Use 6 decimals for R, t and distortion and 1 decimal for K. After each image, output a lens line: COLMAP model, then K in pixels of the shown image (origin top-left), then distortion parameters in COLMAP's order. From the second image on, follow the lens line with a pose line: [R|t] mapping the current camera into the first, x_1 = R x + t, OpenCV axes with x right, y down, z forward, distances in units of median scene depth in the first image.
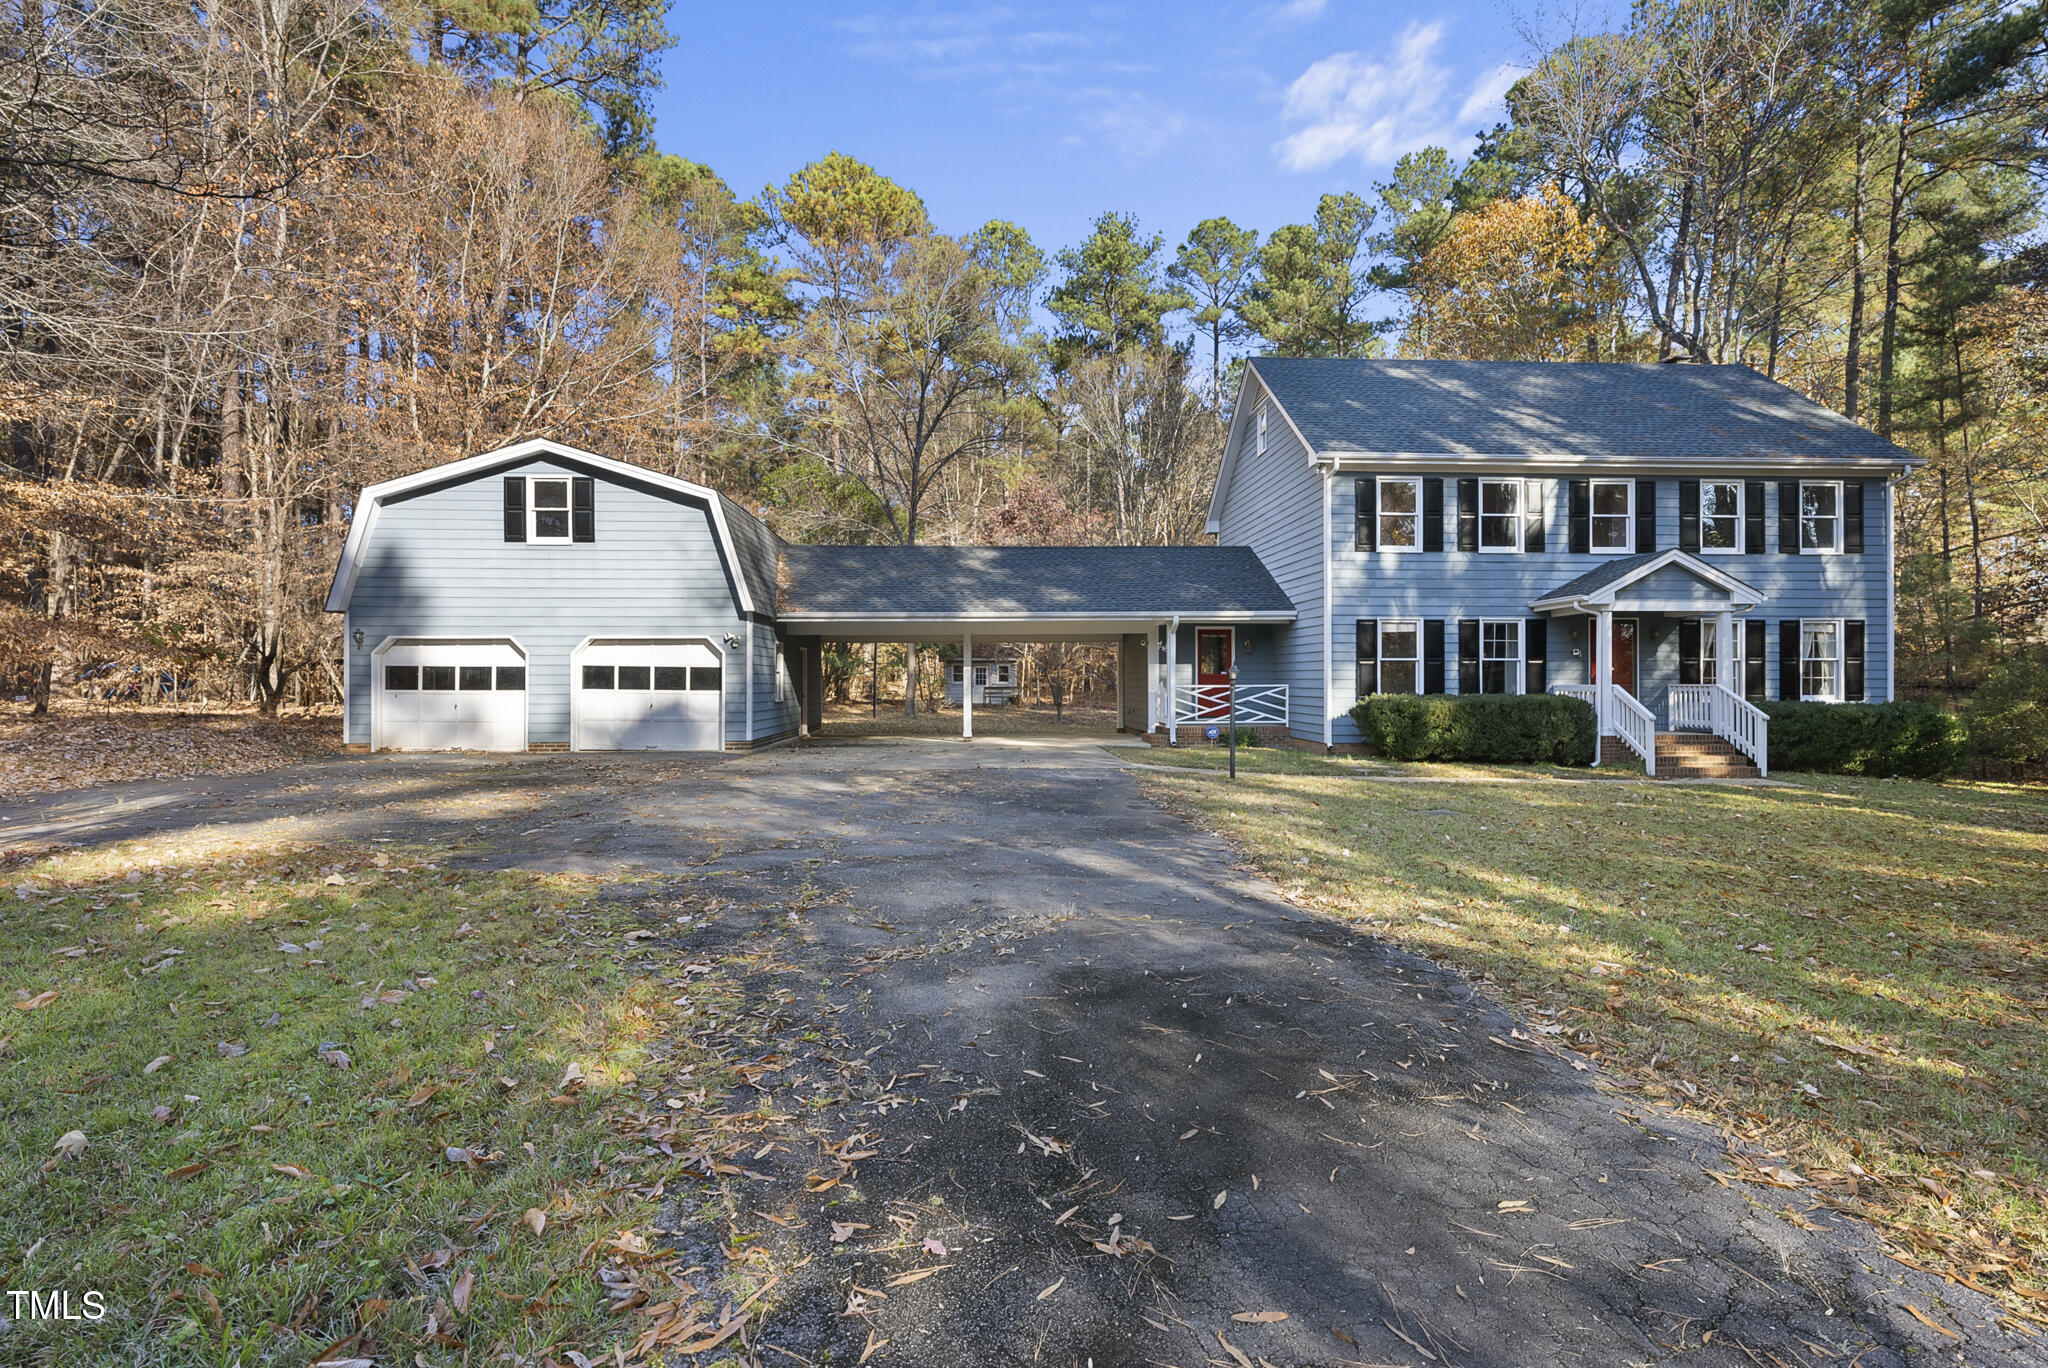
lens RADIAL K [[959.0, 0, 1025.1], [0, 959.0, 677.0], [0, 0, 1]] dist [-0.000673, 0.000137]
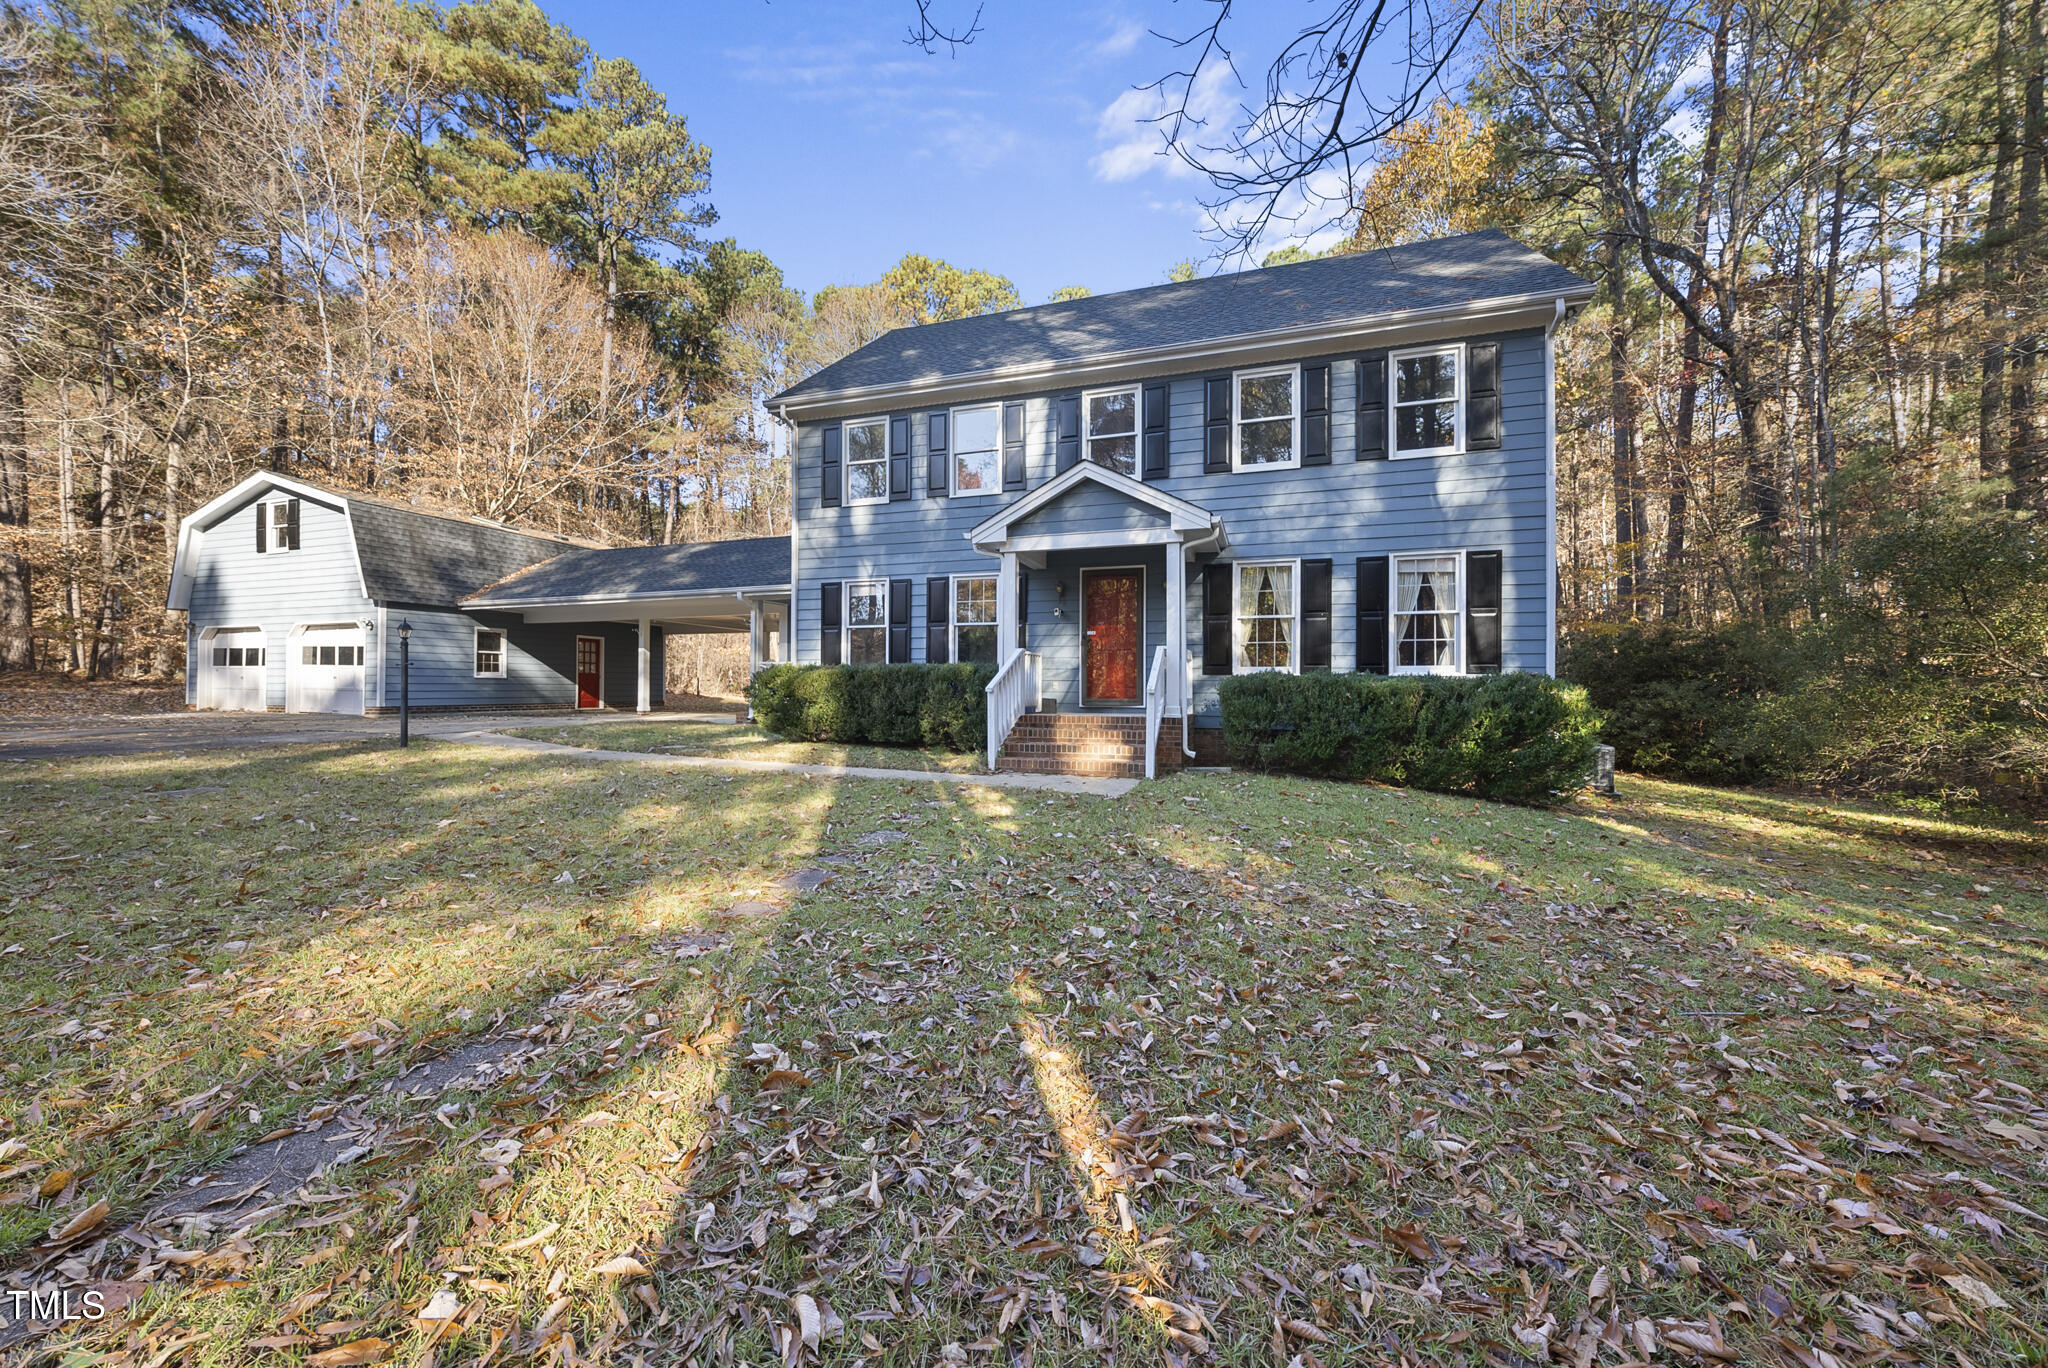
lens RADIAL K [[753.5, 0, 1023.2], [0, 753.5, 689.5], [0, 0, 1]] dist [-0.001070, -0.000014]
pose [[0.928283, 0.005898, -0.371828, 0.779479], [-0.005809, 0.999982, 0.001360, 0.037192], [0.371829, 0.000897, 0.928301, 0.410584]]
